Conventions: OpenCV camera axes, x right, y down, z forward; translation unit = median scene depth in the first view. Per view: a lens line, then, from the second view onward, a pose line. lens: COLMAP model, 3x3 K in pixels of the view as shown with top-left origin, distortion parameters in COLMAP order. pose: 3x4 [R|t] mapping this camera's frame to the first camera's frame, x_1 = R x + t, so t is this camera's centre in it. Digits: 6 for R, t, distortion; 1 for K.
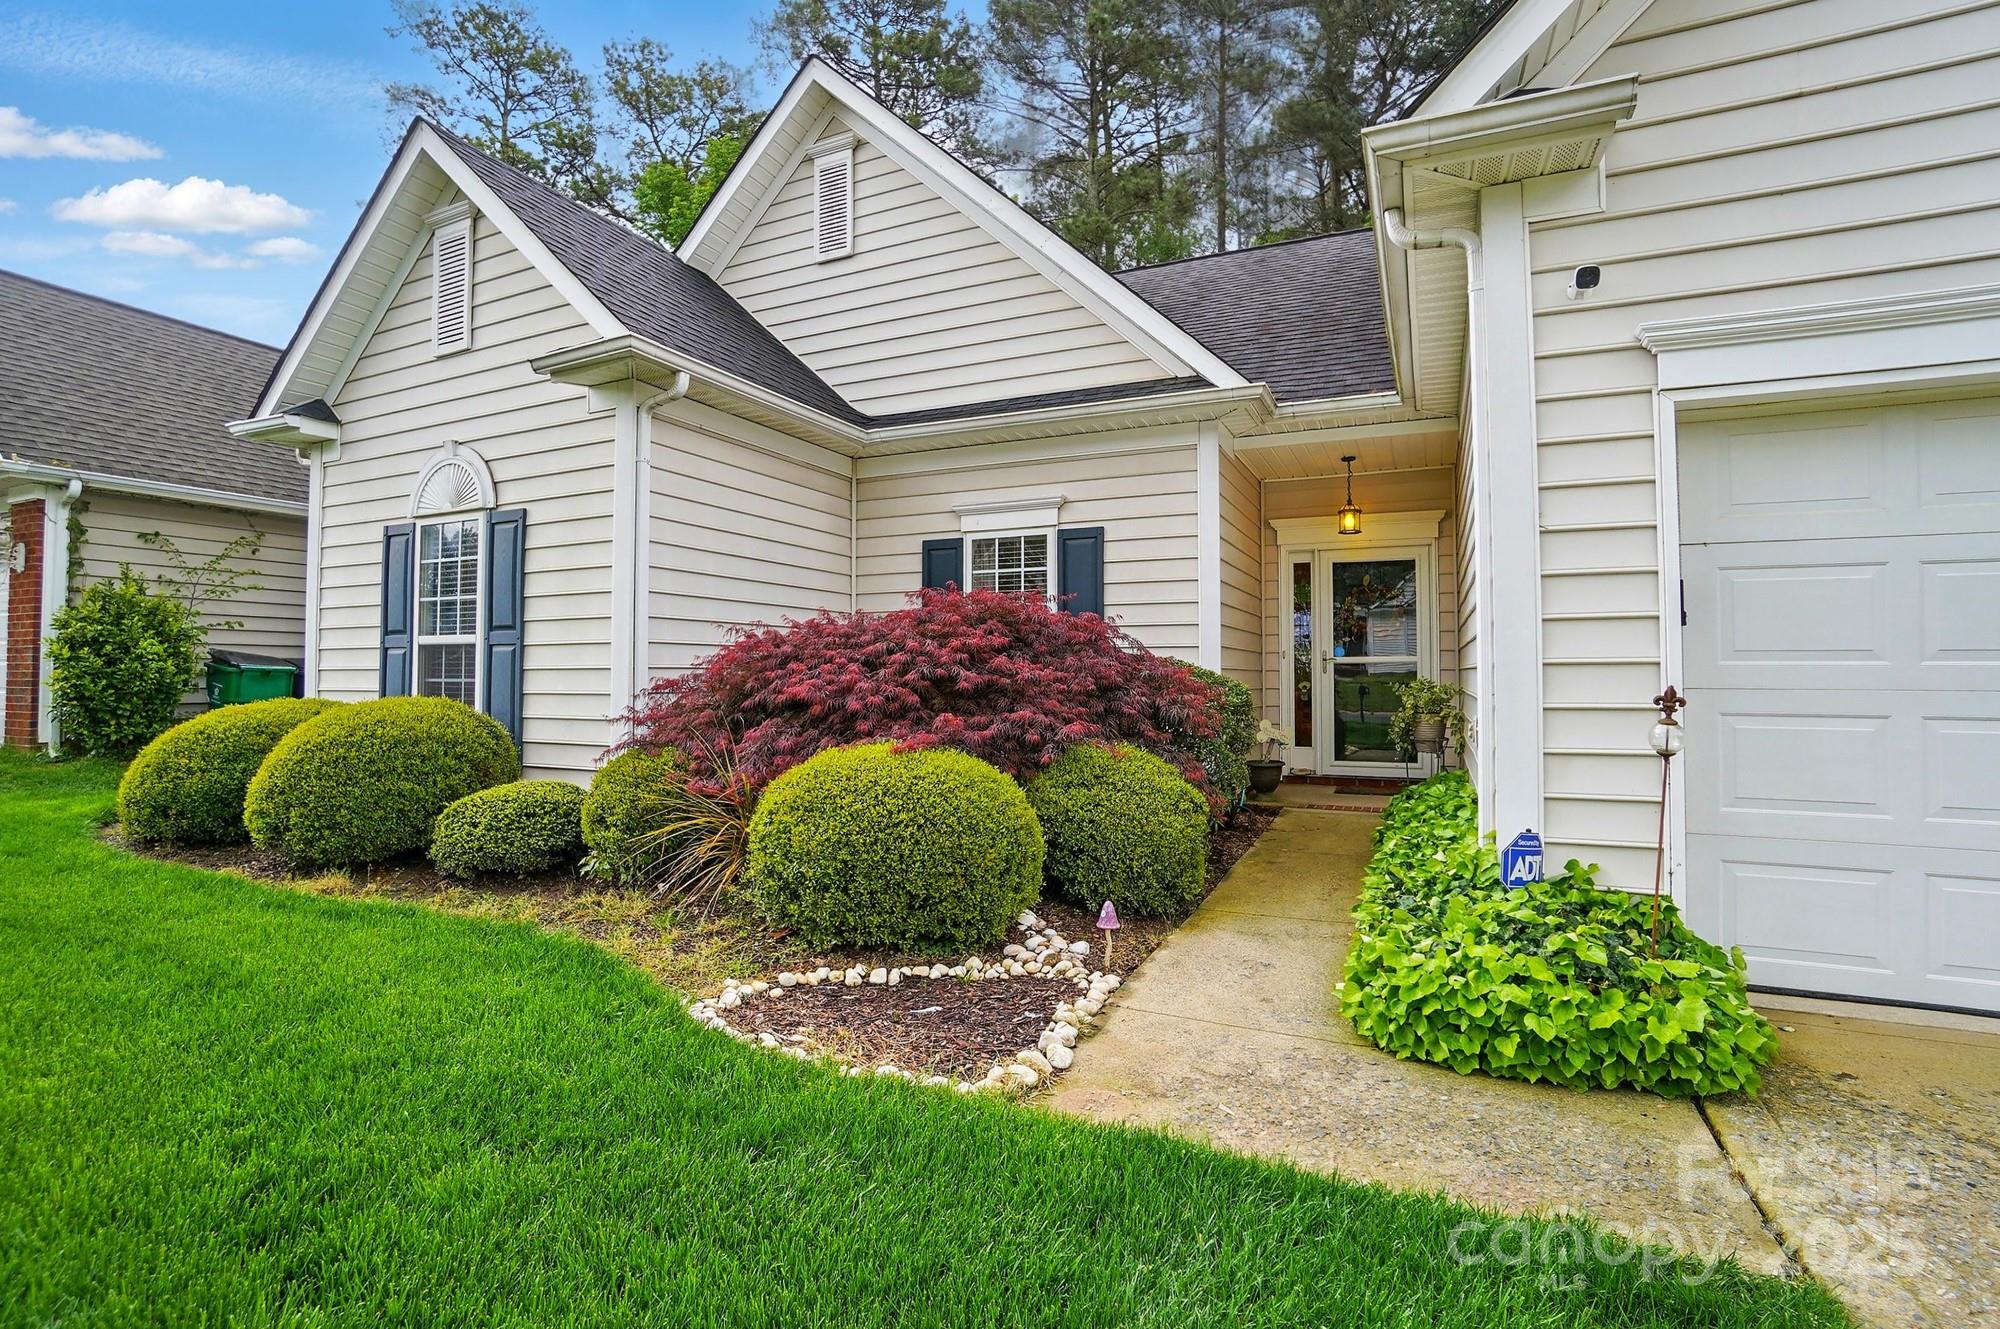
lens RADIAL K [[895.8, 0, 1027.5], [0, 895.8, 651.9], [0, 0, 1]] dist [-0.048080, 0.014776]
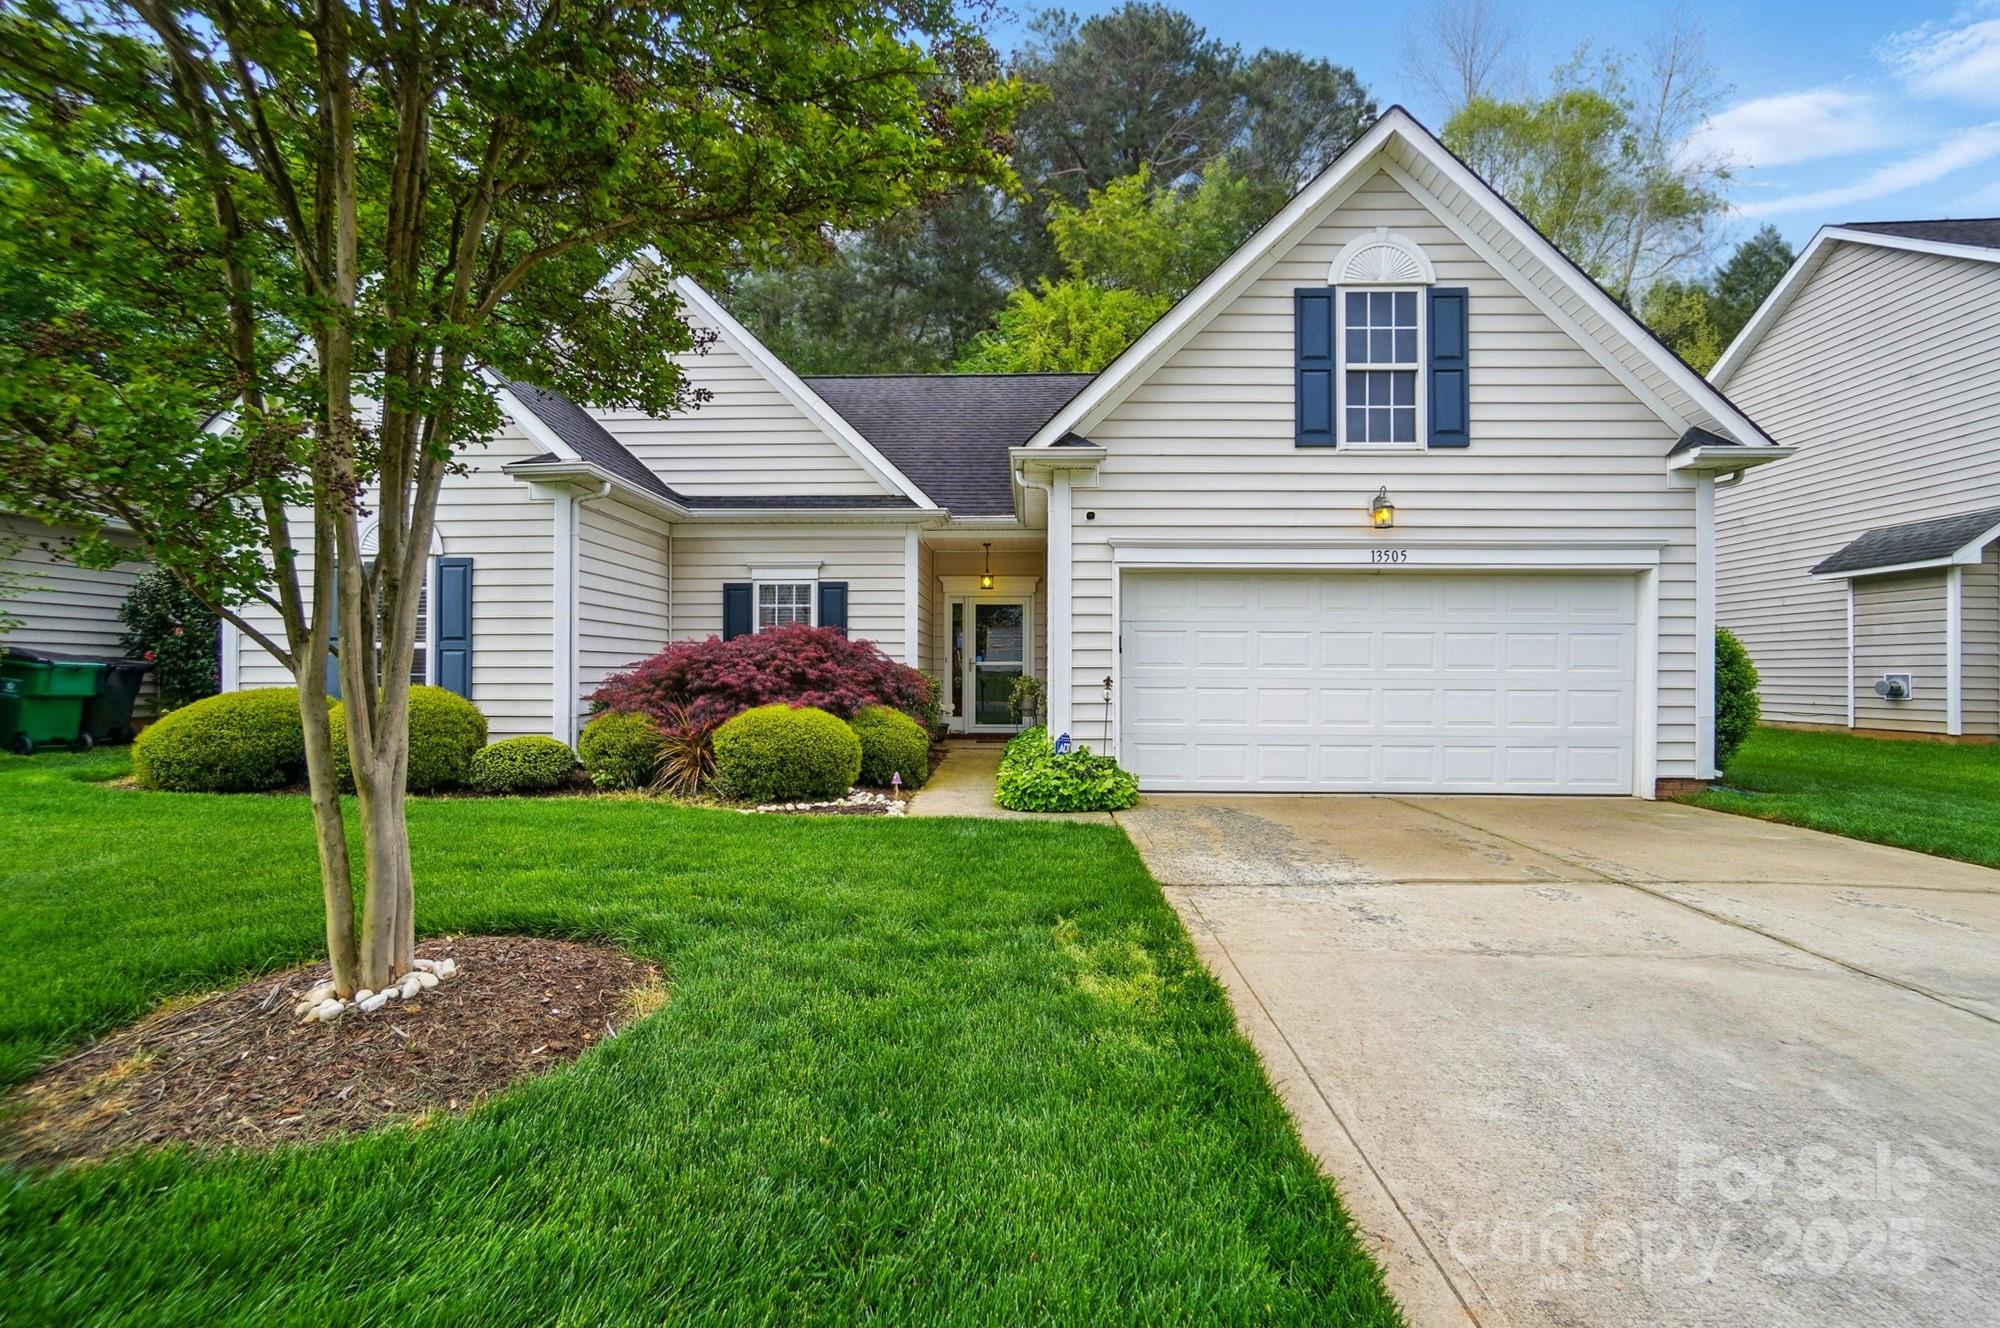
lens RADIAL K [[895.8, 0, 1002.5], [0, 895.8, 669.3], [0, 0, 1]] dist [-0.048080, 0.014776]
pose [[0.922722, 0.004489, 0.385440, -0.335632], [-0.012326, 0.999764, 0.017863, -0.014653], [-0.385269, -0.021233, 0.922560, -0.738483]]
